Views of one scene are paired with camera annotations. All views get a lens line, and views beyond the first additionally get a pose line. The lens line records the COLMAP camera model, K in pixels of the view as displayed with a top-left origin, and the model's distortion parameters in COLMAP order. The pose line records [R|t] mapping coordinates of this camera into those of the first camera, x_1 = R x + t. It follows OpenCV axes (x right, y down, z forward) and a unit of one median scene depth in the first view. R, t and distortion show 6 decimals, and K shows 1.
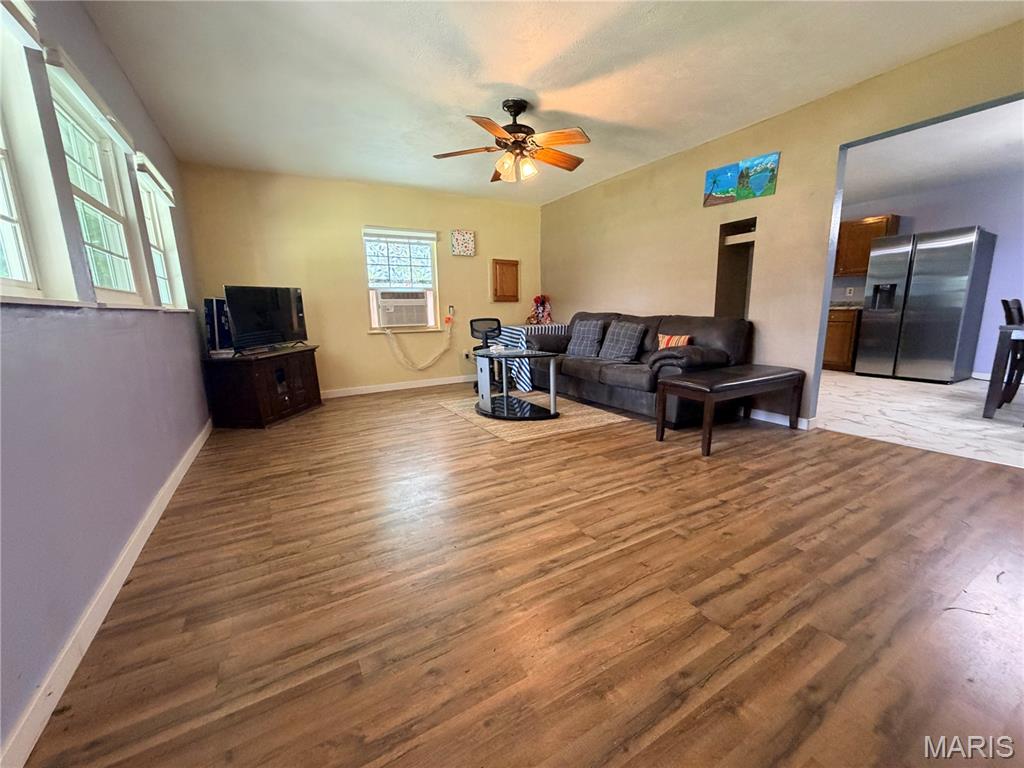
lens RADIAL K [[406.1, 0, 510.1], [0, 406.1, 385.1], [0, 0, 1]] dist [-0.001151, 0.000475]
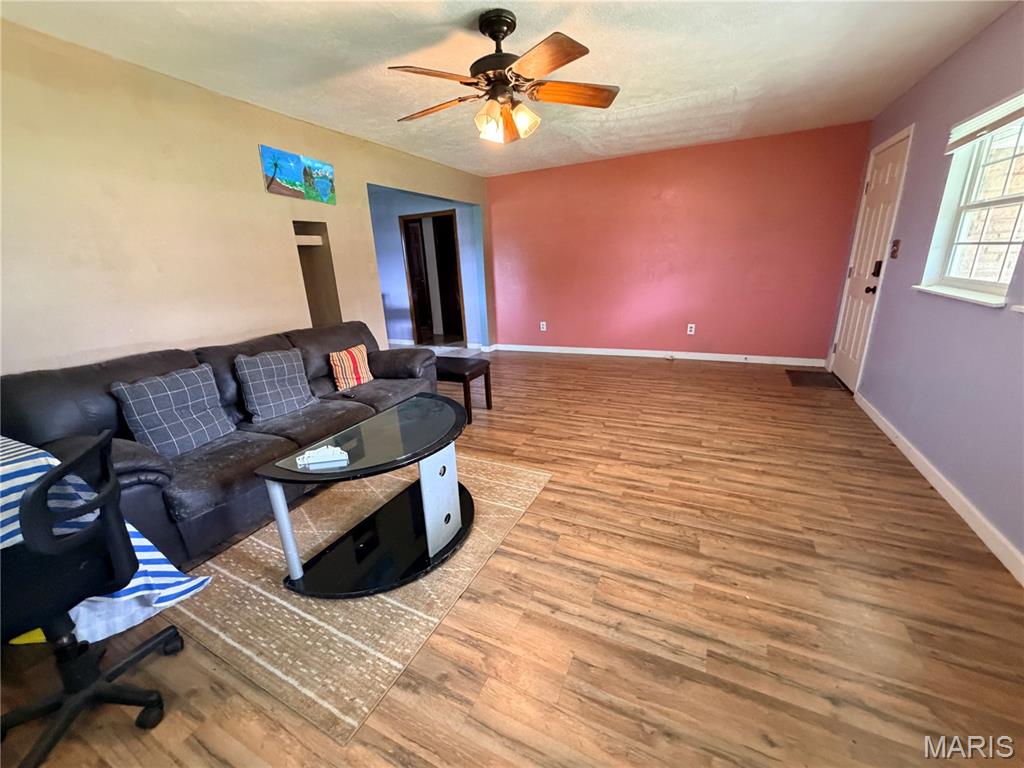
lens RADIAL K [[406.1, 0, 508.6], [0, 406.1, 387.2], [0, 0, 1]] dist [-0.001151, 0.000475]
pose [[-0.554485, -0.203938, 0.806819, -0.672358], [0.209664, 0.903999, 0.372594, -0.405508], [-0.805349, 0.375758, -0.458495, 1.558085]]
